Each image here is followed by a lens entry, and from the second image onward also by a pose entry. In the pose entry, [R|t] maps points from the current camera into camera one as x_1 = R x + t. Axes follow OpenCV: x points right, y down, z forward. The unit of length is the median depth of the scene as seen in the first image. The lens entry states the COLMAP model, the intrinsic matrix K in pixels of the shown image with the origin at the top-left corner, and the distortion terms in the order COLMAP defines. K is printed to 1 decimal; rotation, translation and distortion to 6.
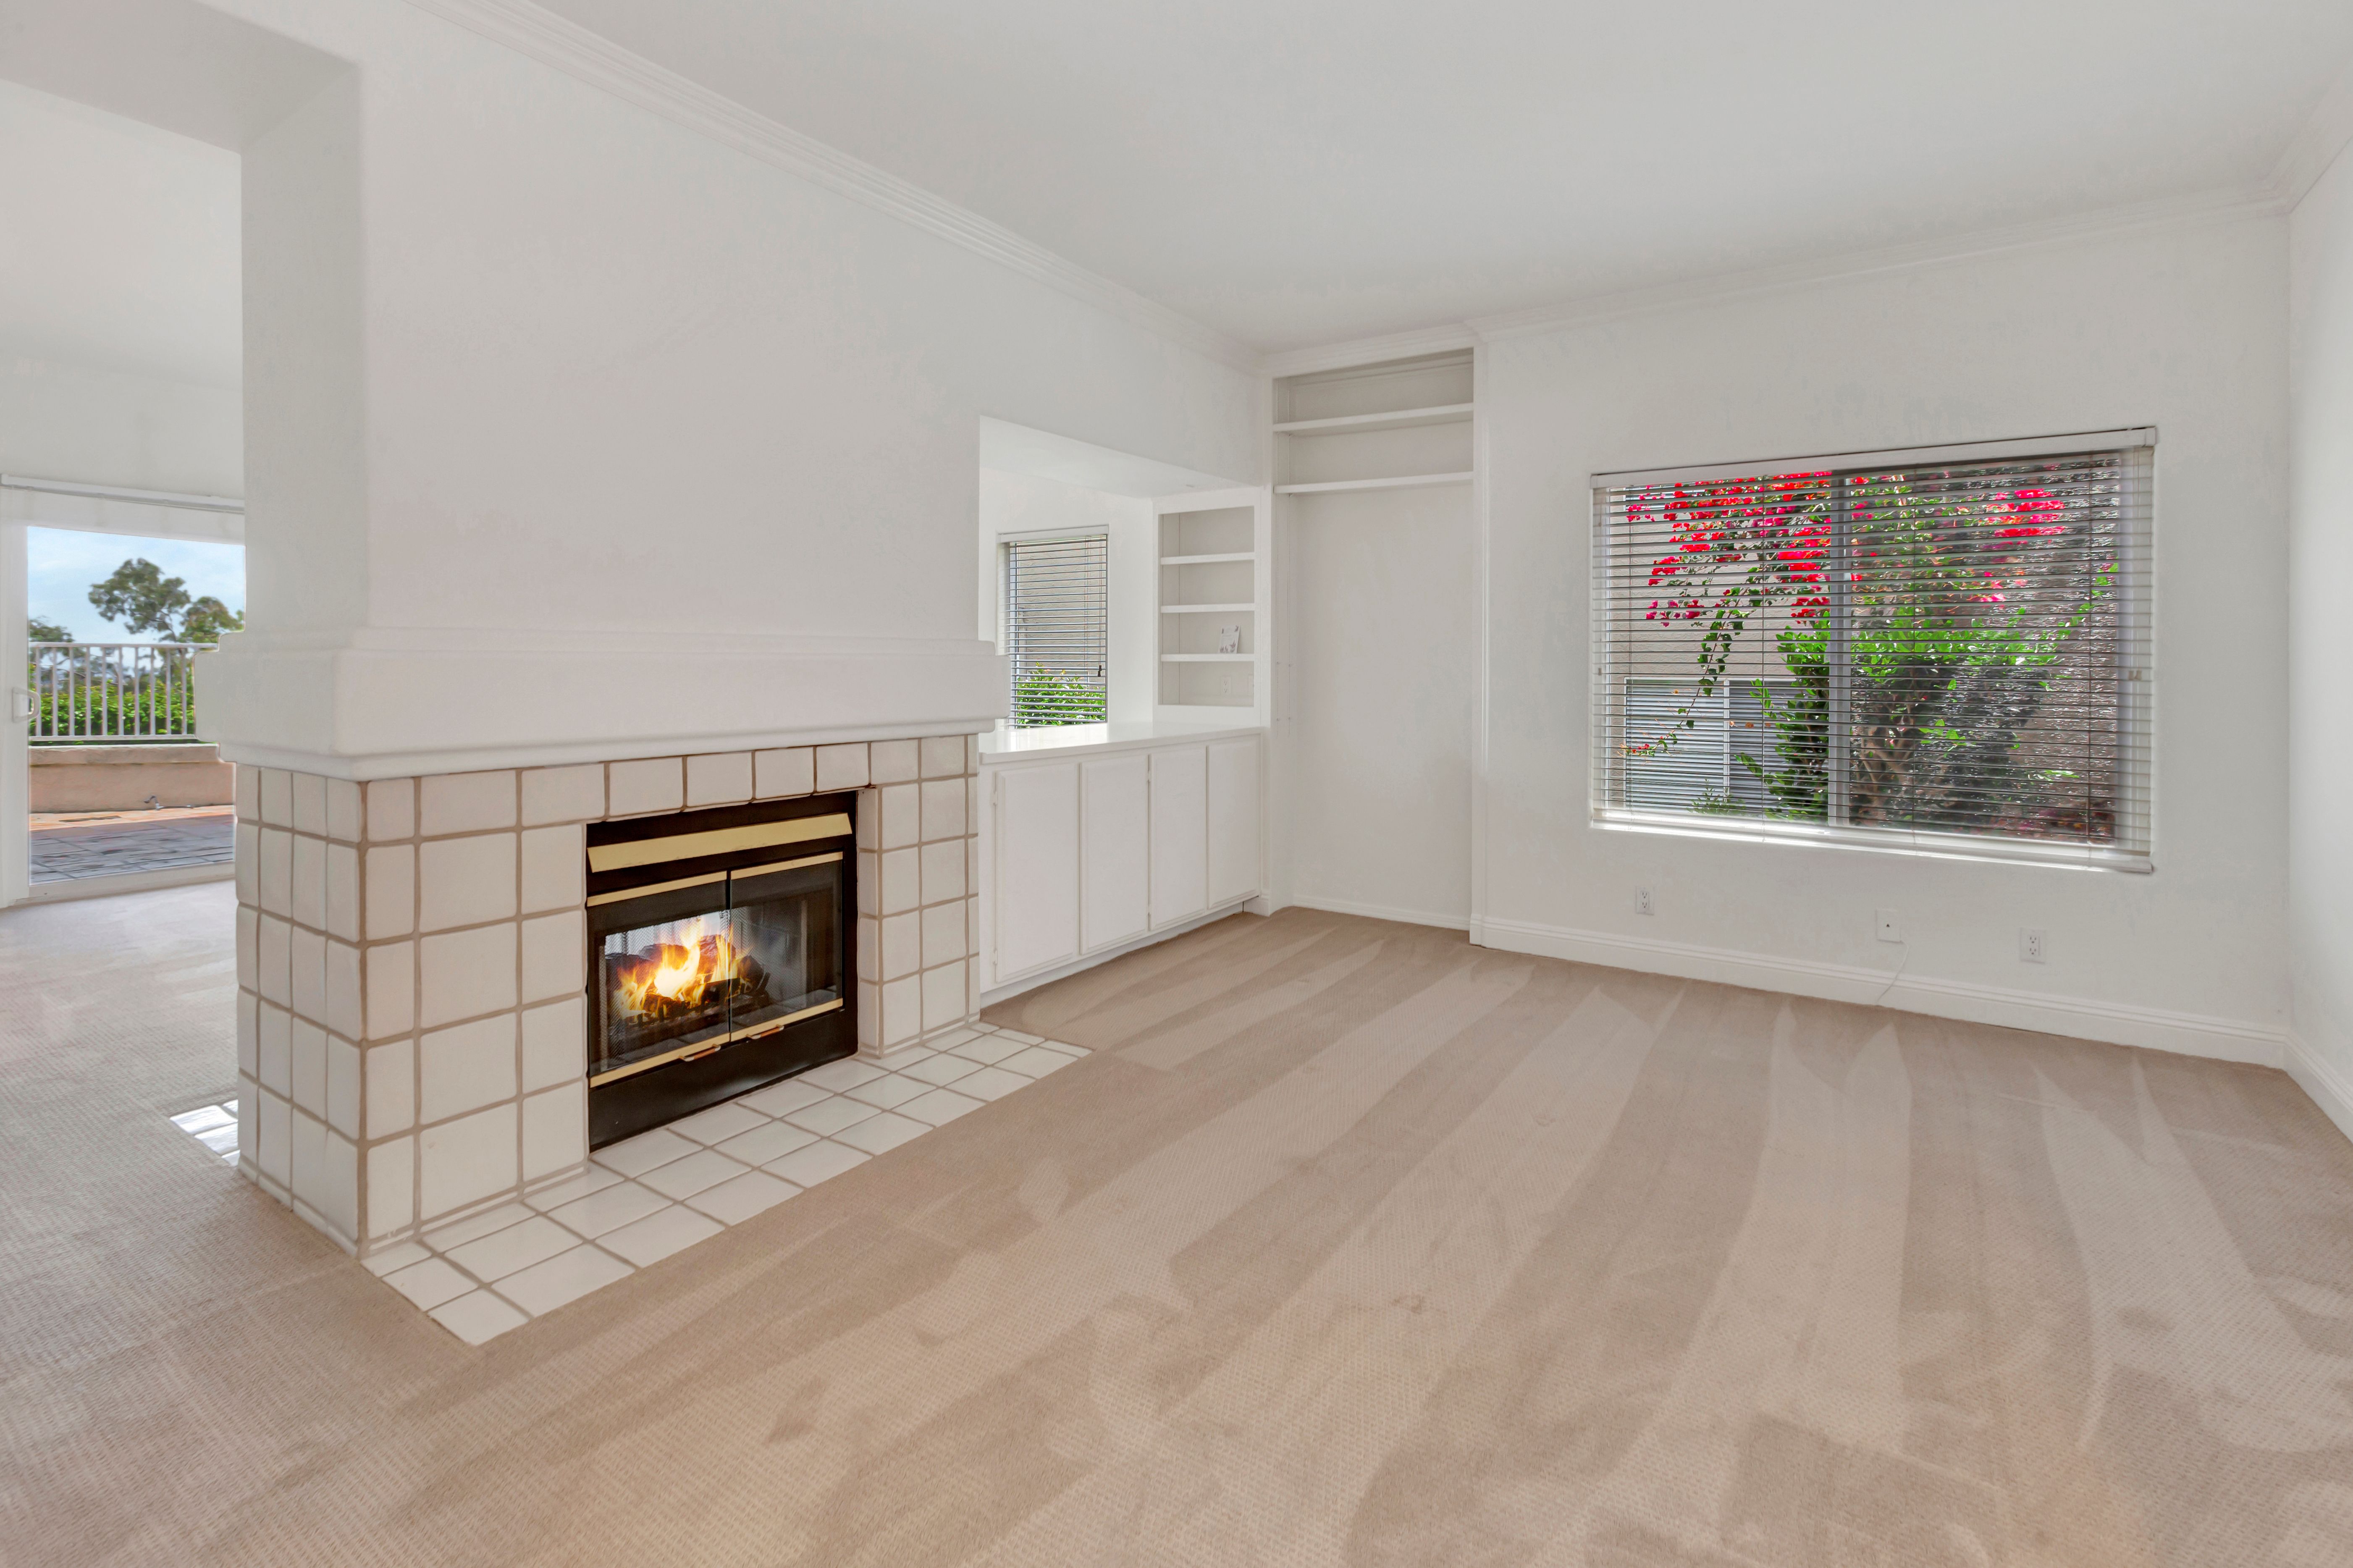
lens RADIAL K [[1150.5, 0, 1176.5], [0, 1150.5, 784.0], [0, 0, 1]] dist [0.002040, 0.000343]
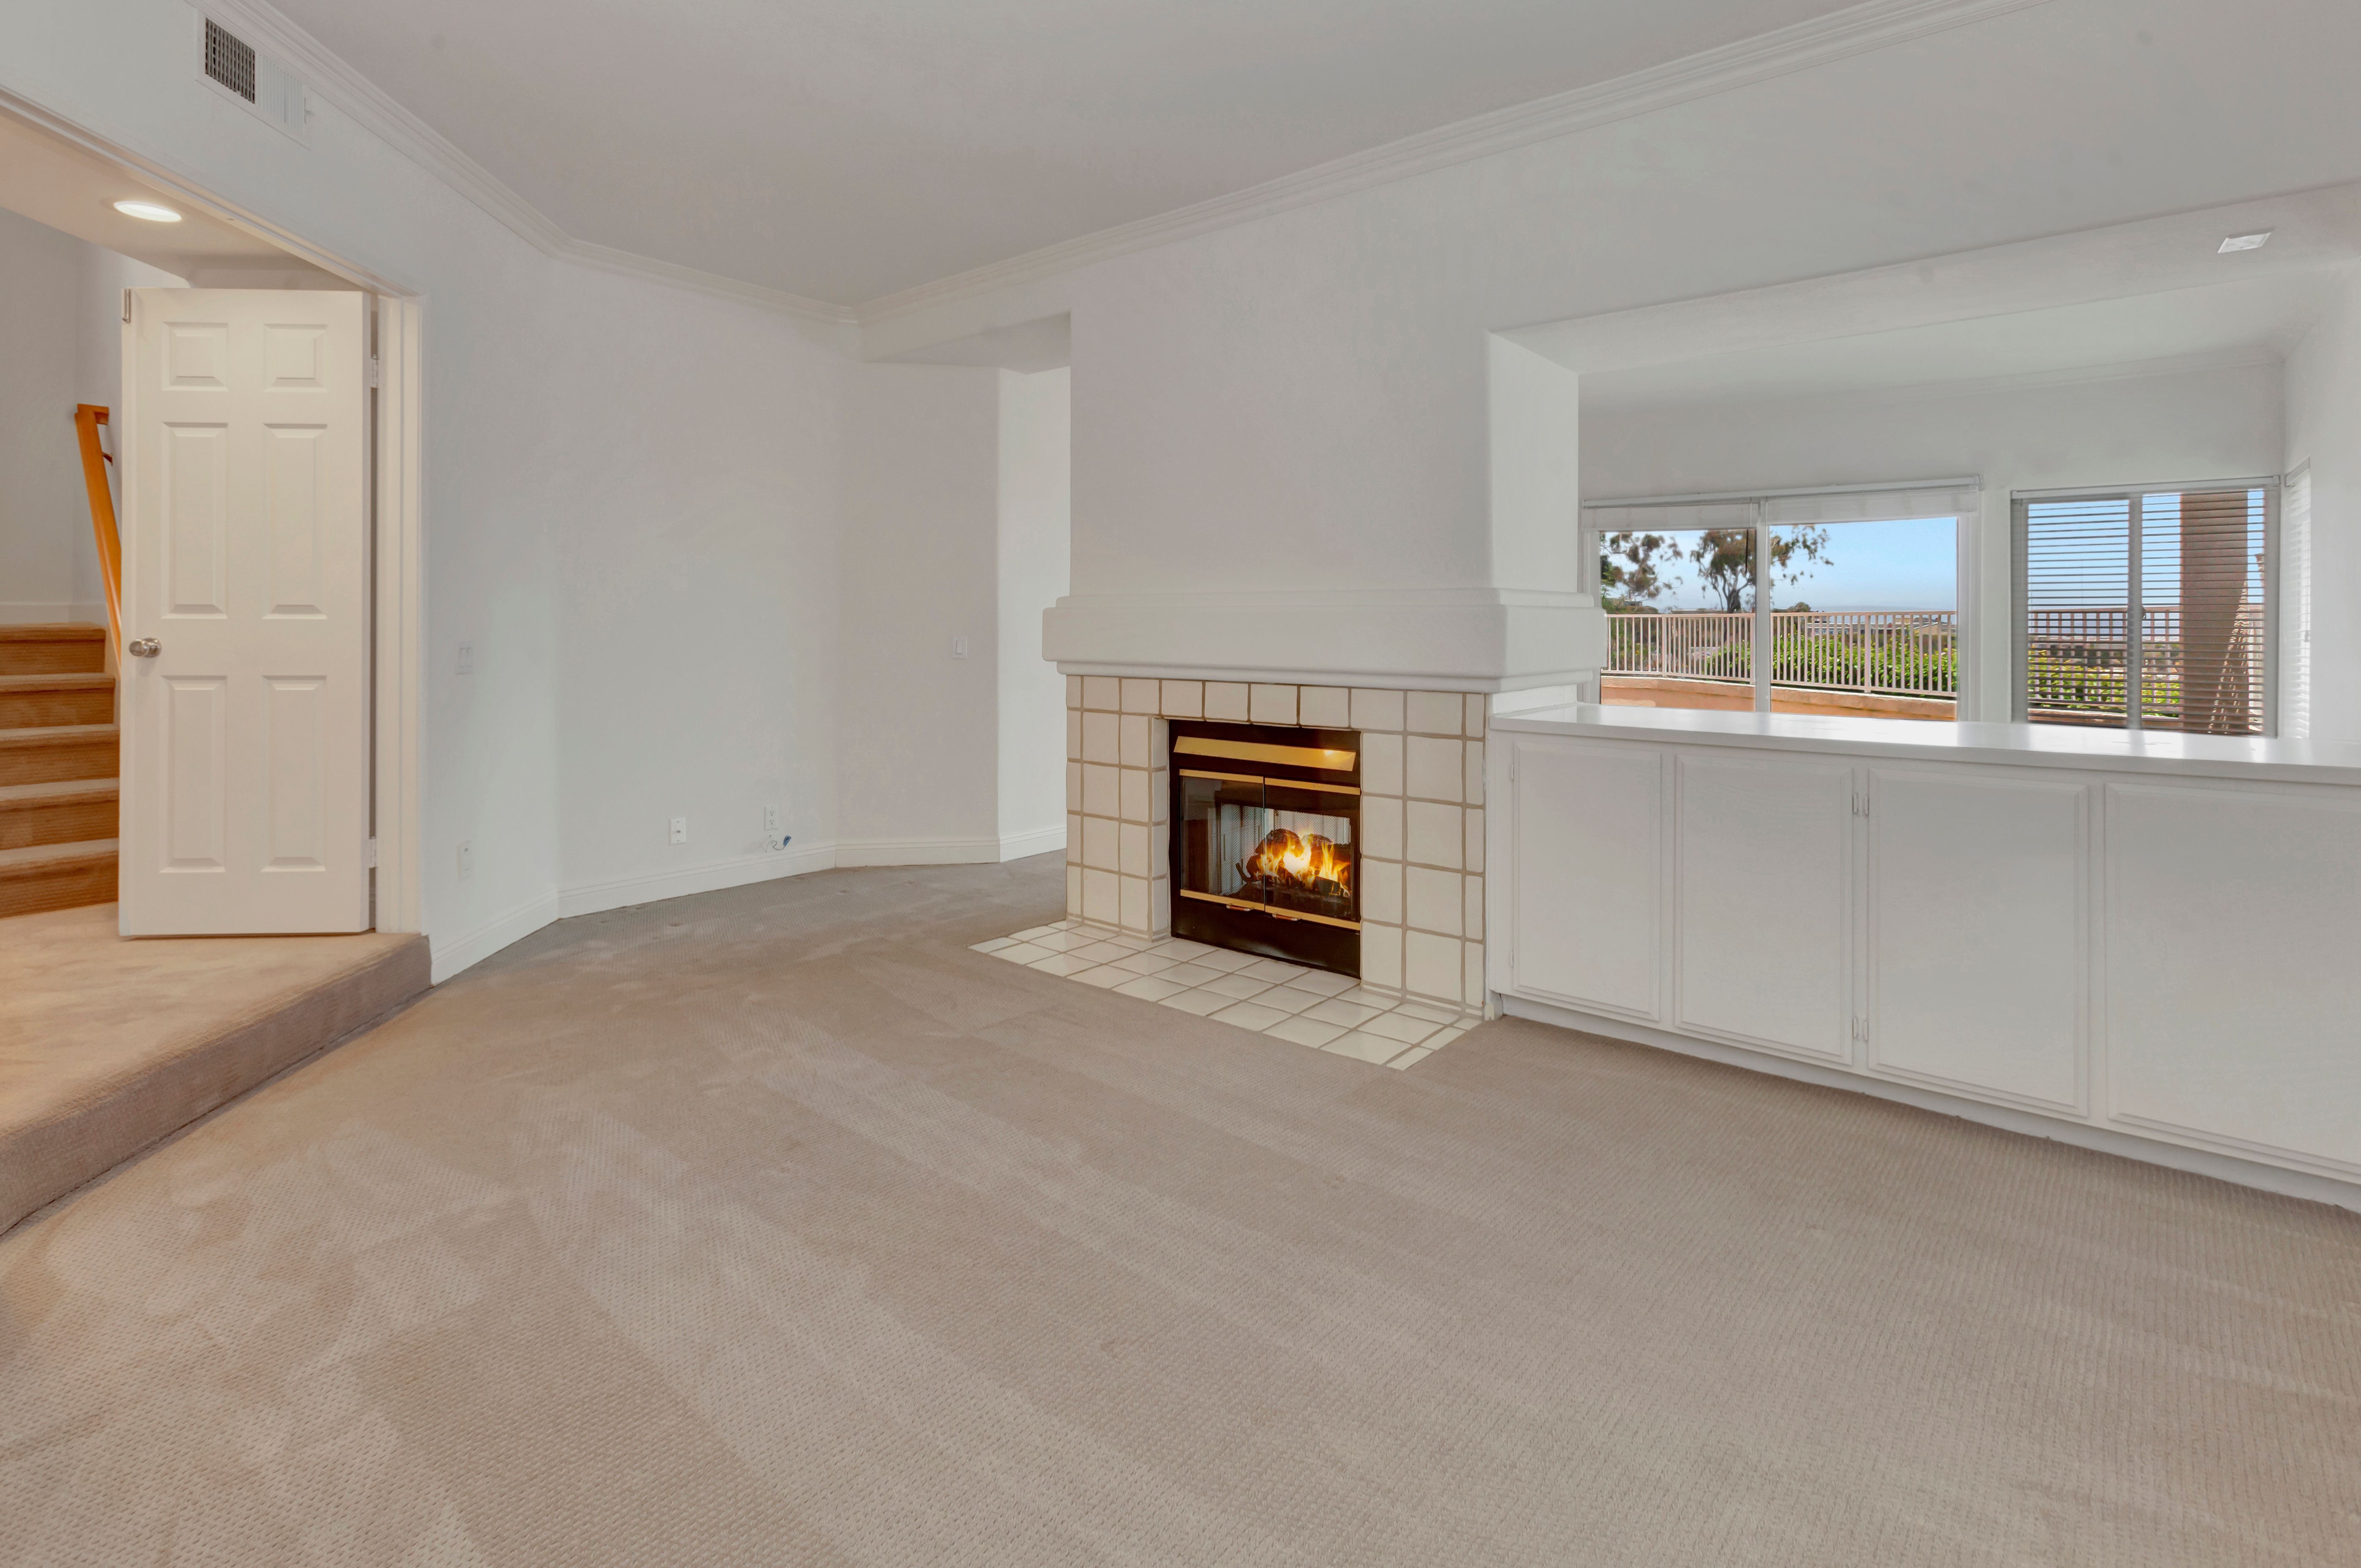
lens RADIAL K [[1154.4, 0, 1180.5], [0, 1154.4, 784.0], [0, 0, 1]] dist [0.002040, 0.000343]
pose [[-0.096322, 0.136012, -0.986014, 0.784551], [-0.115357, 0.982419, 0.146785, -0.083879], [0.988643, 0.127882, -0.078938, 0.902271]]
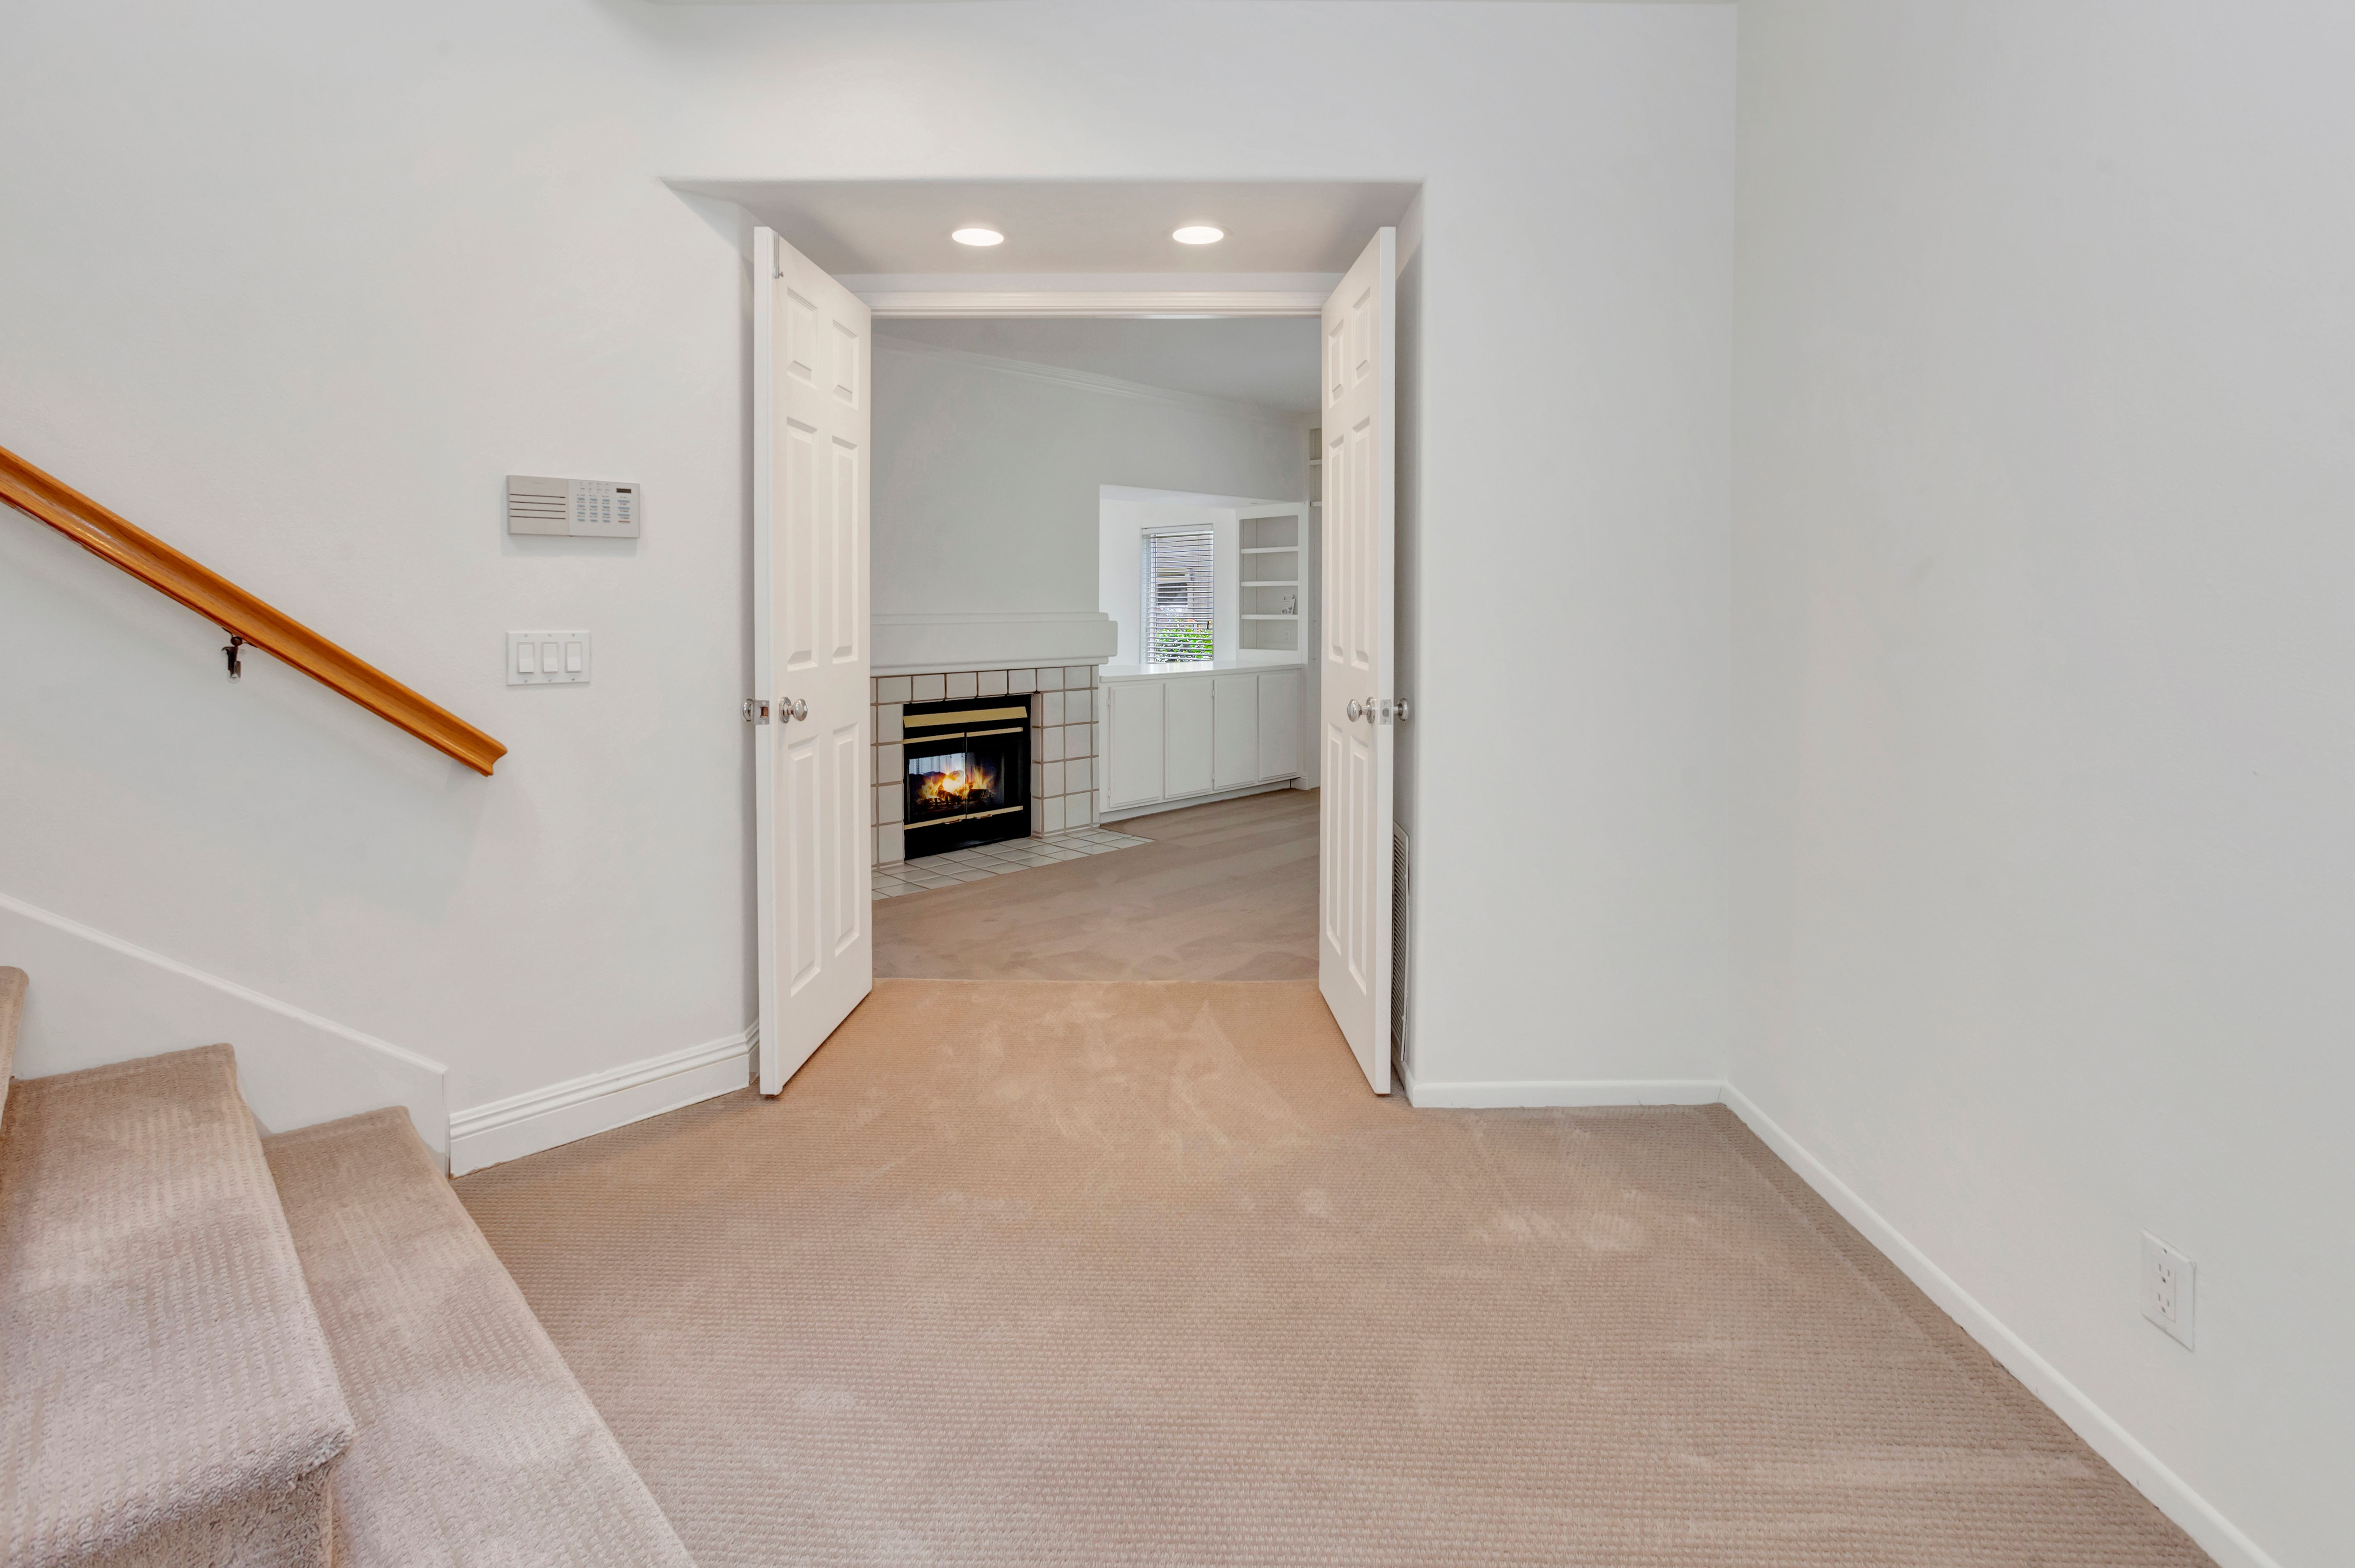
lens RADIAL K [[1151.4, 0, 1177.5], [0, 1151.4, 784.0], [0, 0, 1]] dist [0.002040, 0.000343]
pose [[0.983346, 0.022711, -0.180318, 0.294996], [-0.013936, 0.998663, 0.049783, 0.053570], [0.181207, -0.046441, 0.982348, -0.795574]]
